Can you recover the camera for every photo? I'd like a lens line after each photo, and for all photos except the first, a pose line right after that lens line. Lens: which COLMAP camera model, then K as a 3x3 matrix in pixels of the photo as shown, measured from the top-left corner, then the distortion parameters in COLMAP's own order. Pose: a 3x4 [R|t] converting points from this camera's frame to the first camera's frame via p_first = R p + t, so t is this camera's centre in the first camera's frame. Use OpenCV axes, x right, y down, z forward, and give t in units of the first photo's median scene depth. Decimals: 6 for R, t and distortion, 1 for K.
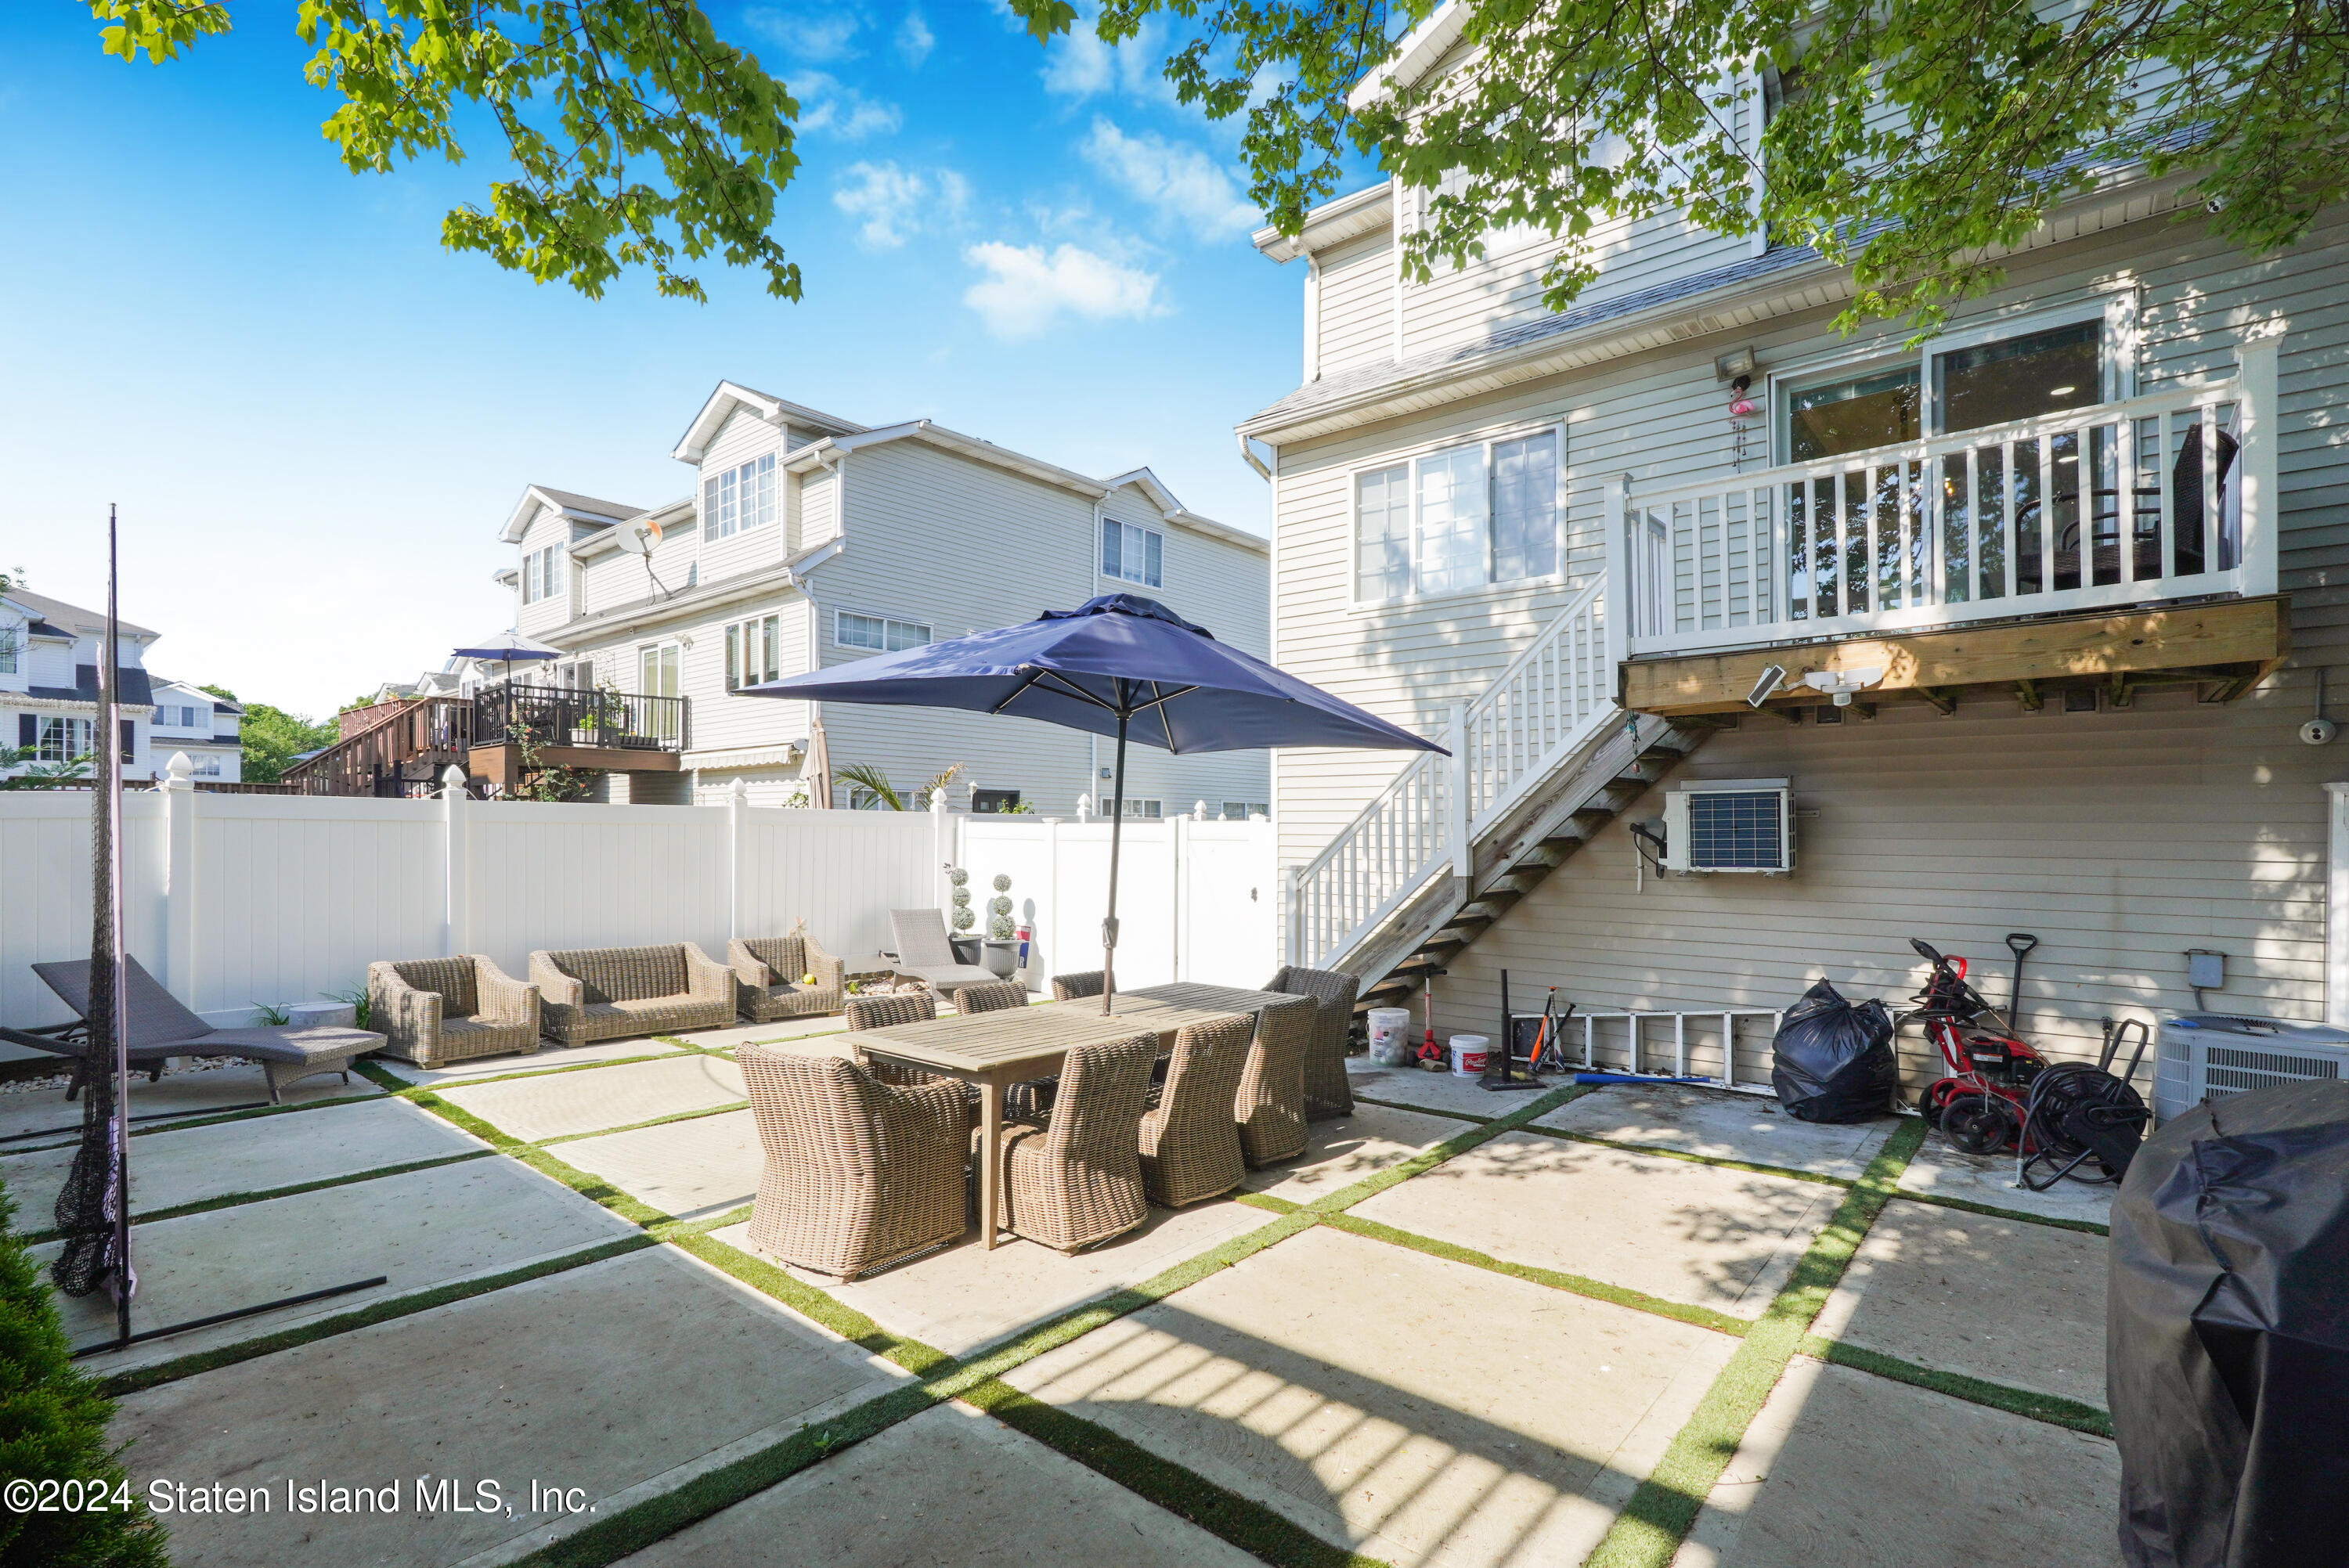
lens RADIAL K [[1094.1, 0, 1179.8], [0, 1094.1, 795.2], [0, 0, 1]] dist [-0.030021, 0.020438]
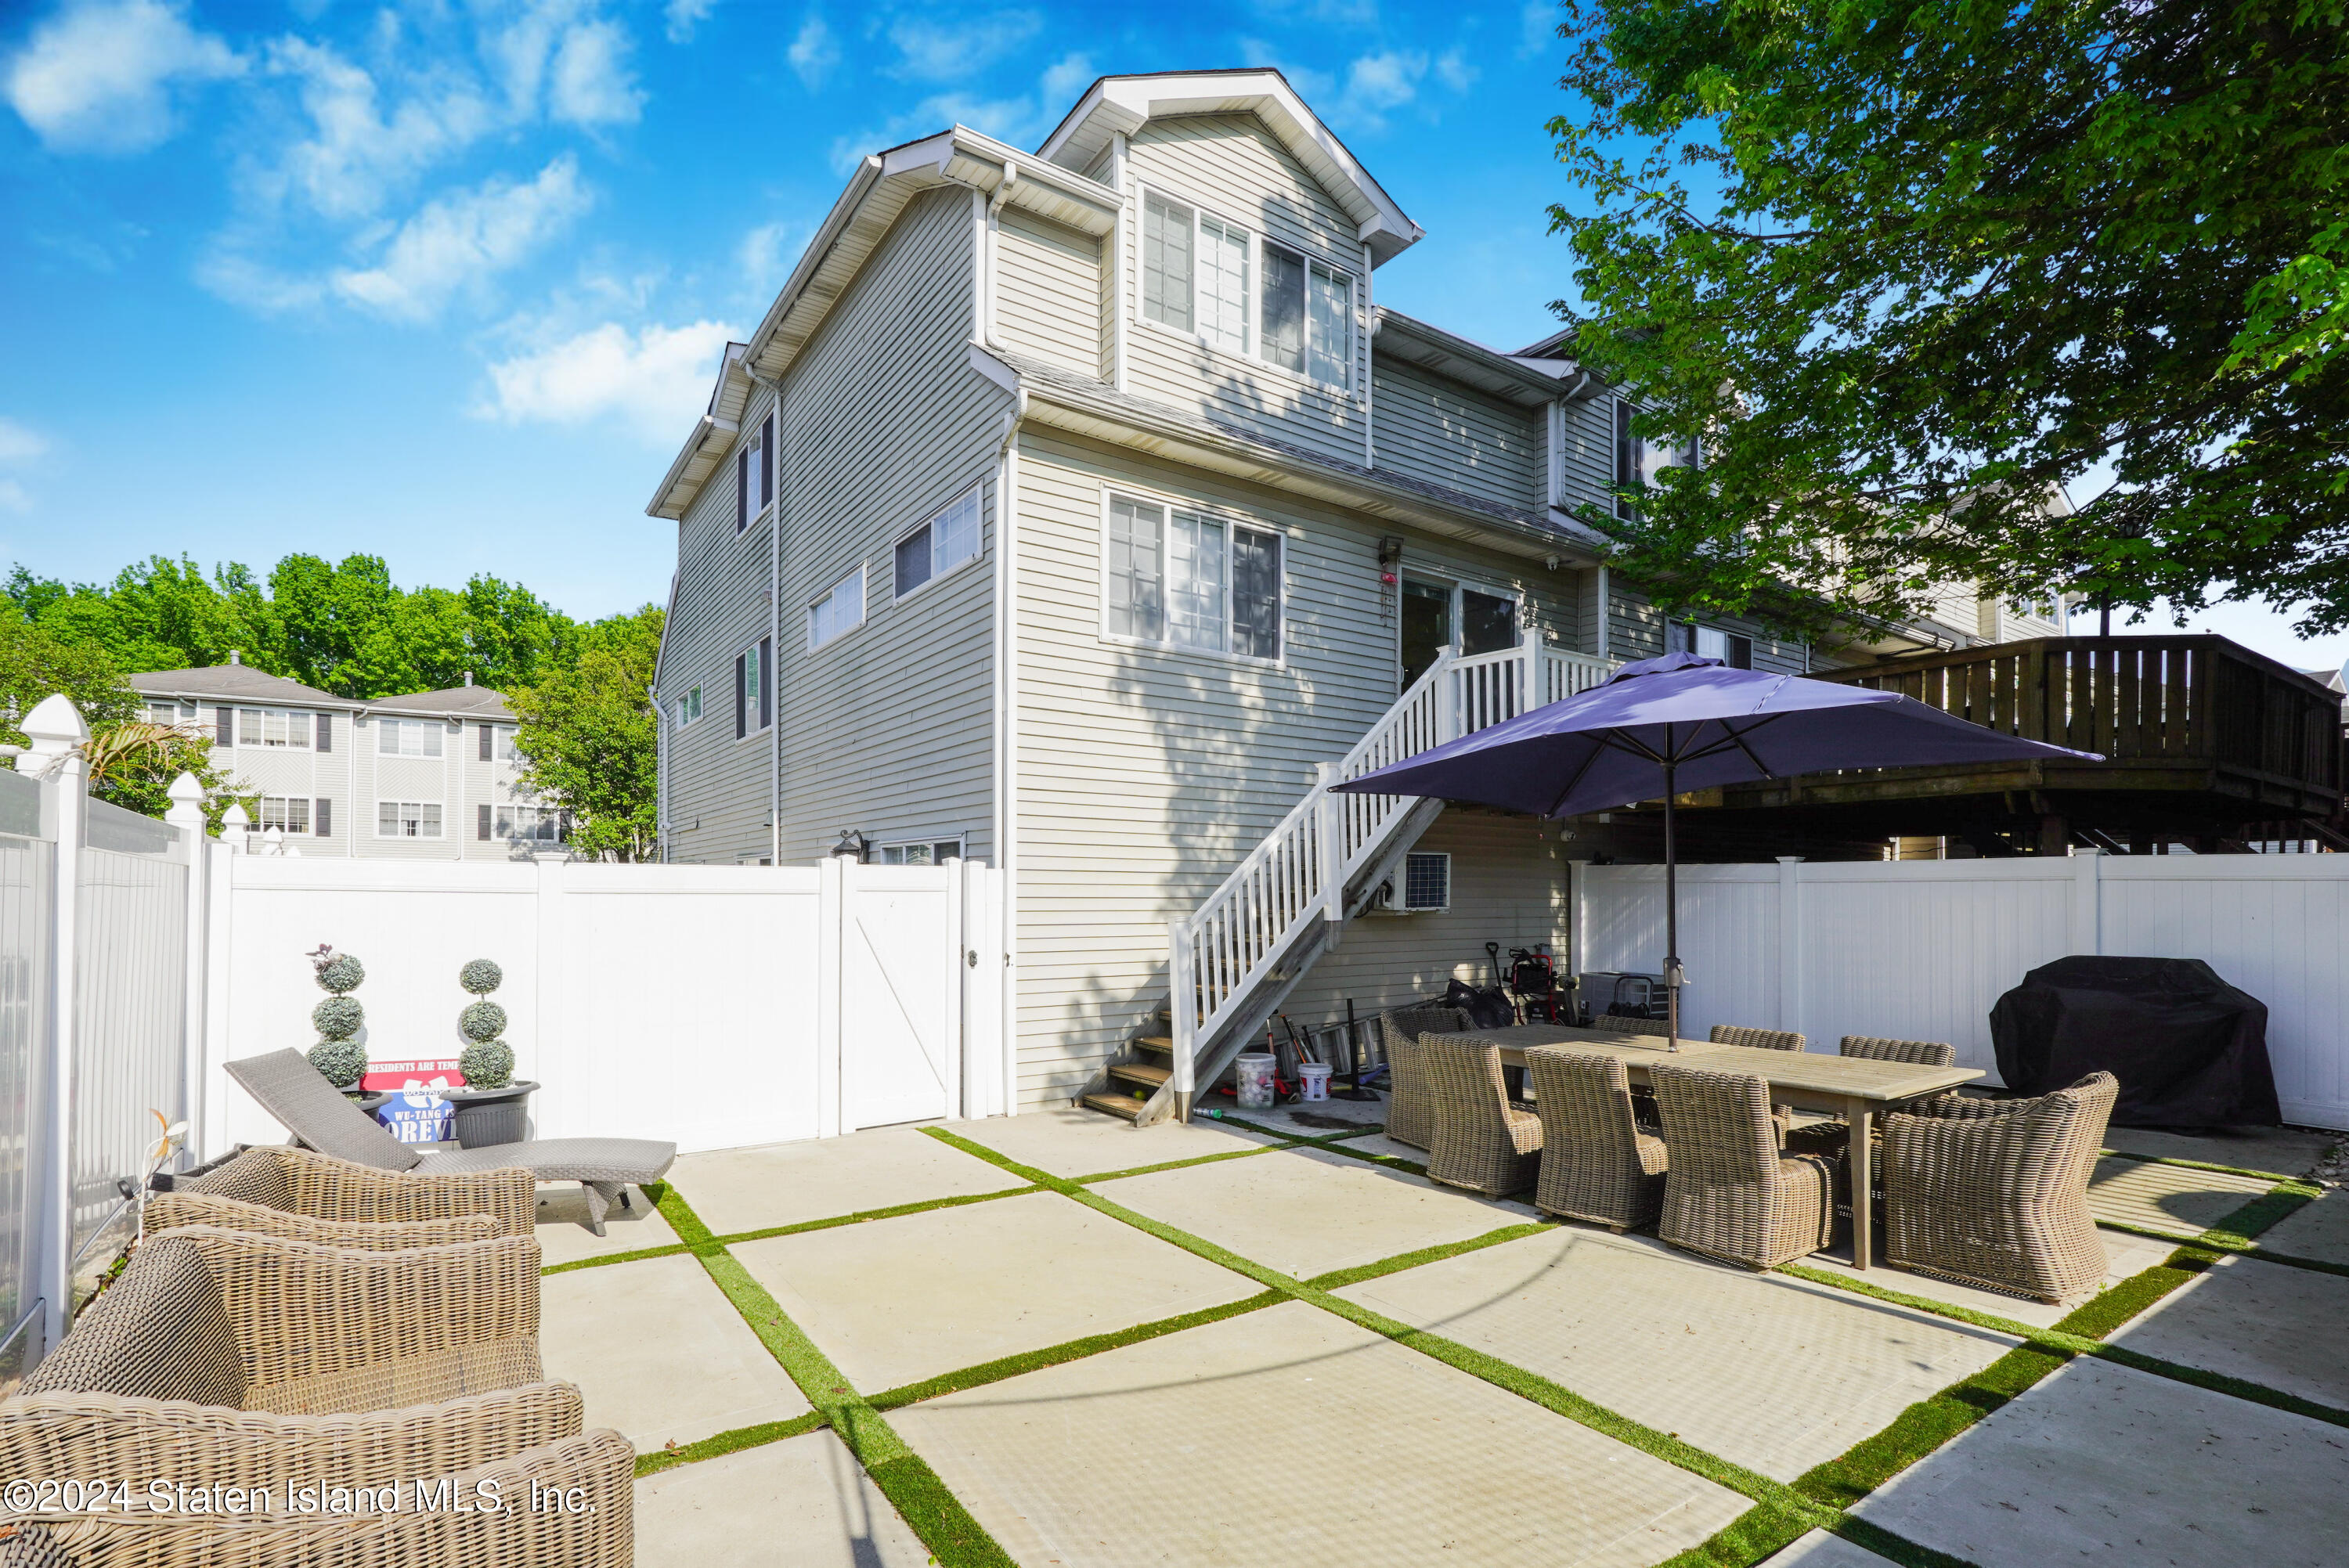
lens RADIAL K [[1099.7, 0, 1160.2], [0, 1099.7, 856.5], [0, 0, 1]] dist [-0.002734, -0.000273]
pose [[0.269125, 0.031401, 0.962593, -1.167829], [-0.029417, 0.999270, -0.024372, 0.056076], [-0.962656, -0.021758, 0.269852, 1.146282]]
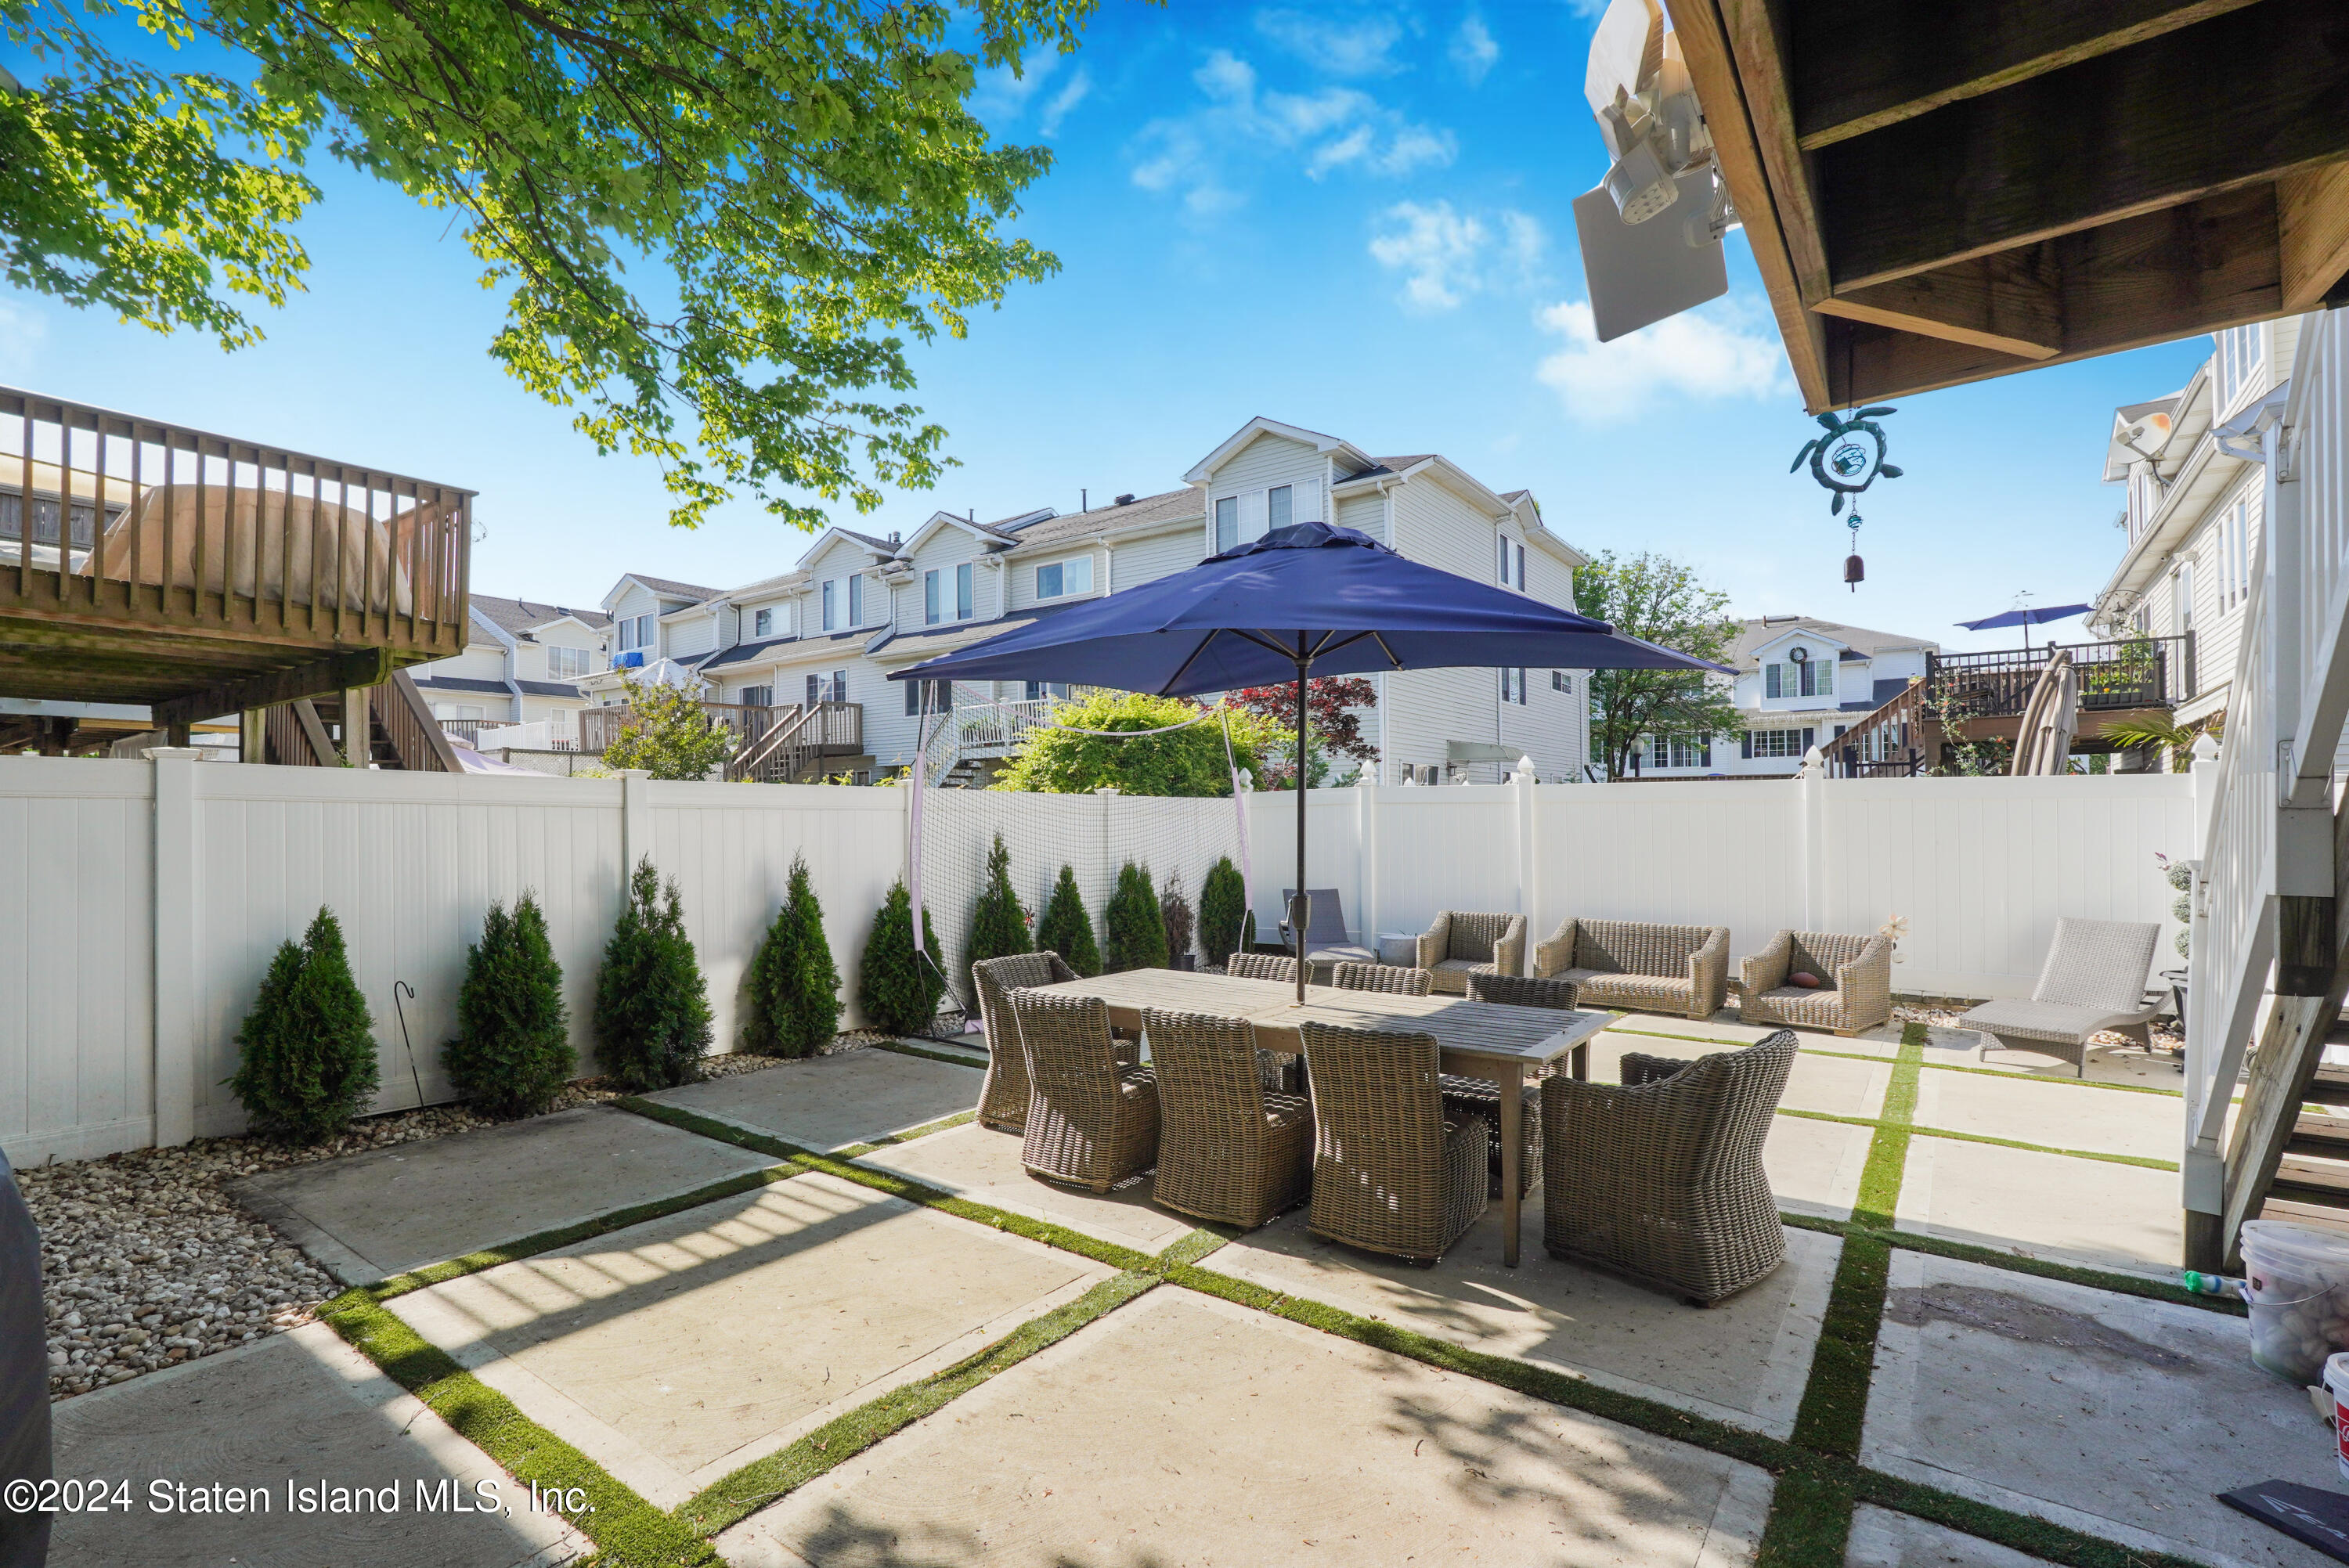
lens RADIAL K [[1094.1, 0, 1179.8], [0, 1094.1, 795.2], [0, 0, 1]] dist [-0.030021, 0.020438]
pose [[0.083604, -0.025219, -0.996180, 0.790780], [0.034860, 0.999142, -0.022368, 0.047124], [0.995889, -0.032857, 0.084411, 0.811521]]
